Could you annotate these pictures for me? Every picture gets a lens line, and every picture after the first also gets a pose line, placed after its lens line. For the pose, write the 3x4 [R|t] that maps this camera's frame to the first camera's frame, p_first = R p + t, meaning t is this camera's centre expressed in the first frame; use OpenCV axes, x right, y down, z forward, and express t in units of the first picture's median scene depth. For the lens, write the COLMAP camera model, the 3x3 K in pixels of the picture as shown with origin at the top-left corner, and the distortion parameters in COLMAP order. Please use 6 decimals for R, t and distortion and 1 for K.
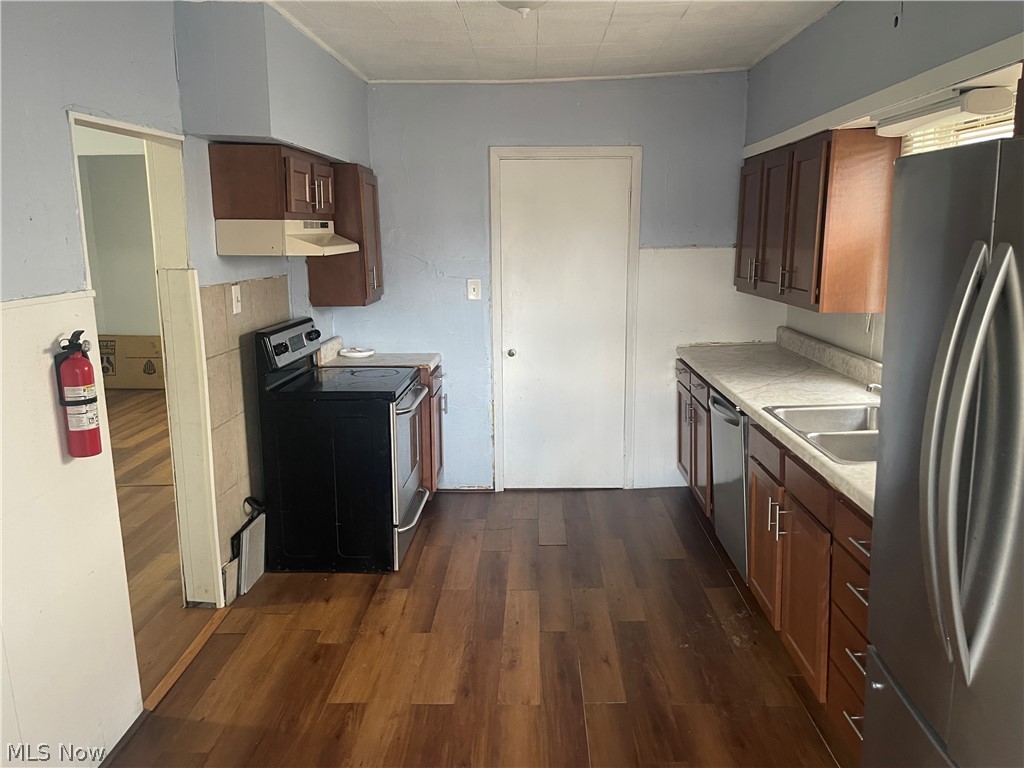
lens RADIAL K [[801.9, 0, 510.1], [0, 801.9, 378.7], [0, 0, 1]] dist [0.041196, -0.009331]
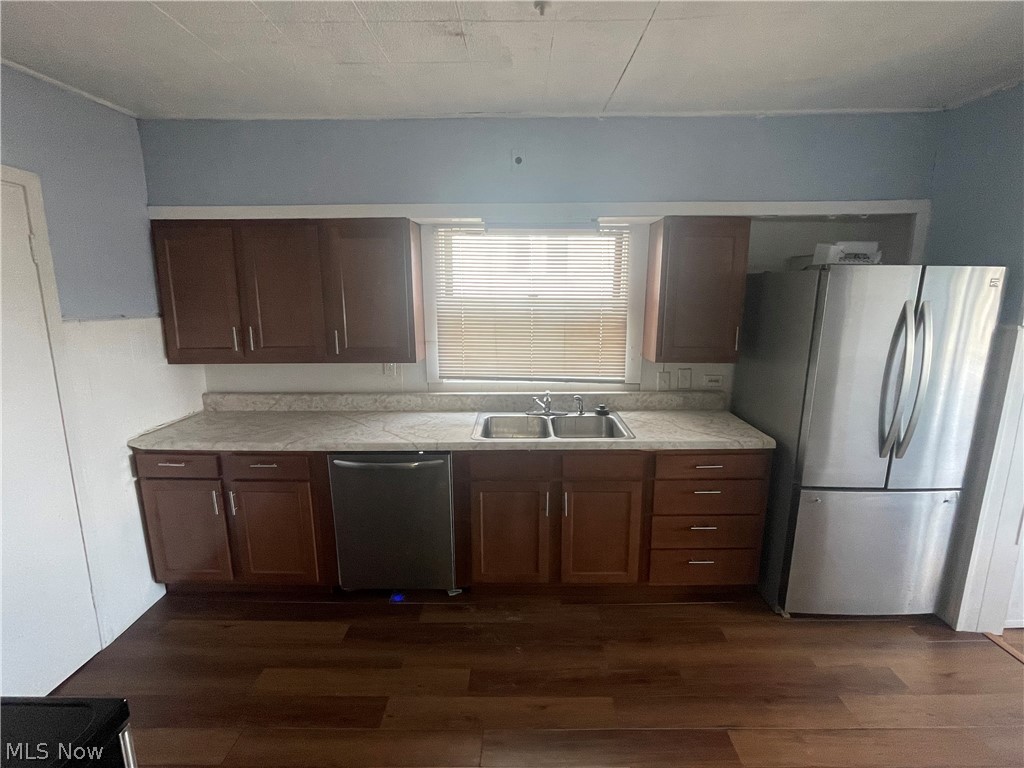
lens RADIAL K [[479.0, 0, 511.6], [0, 479.0, 391.7], [0, 0, 1]] dist [-0.013194, 0.001946]
pose [[-0.017393, -0.177982, 0.983880, -0.266679], [0.181715, 0.967078, 0.178155, -0.105308], [-0.983197, 0.181885, 0.015522, 0.617480]]
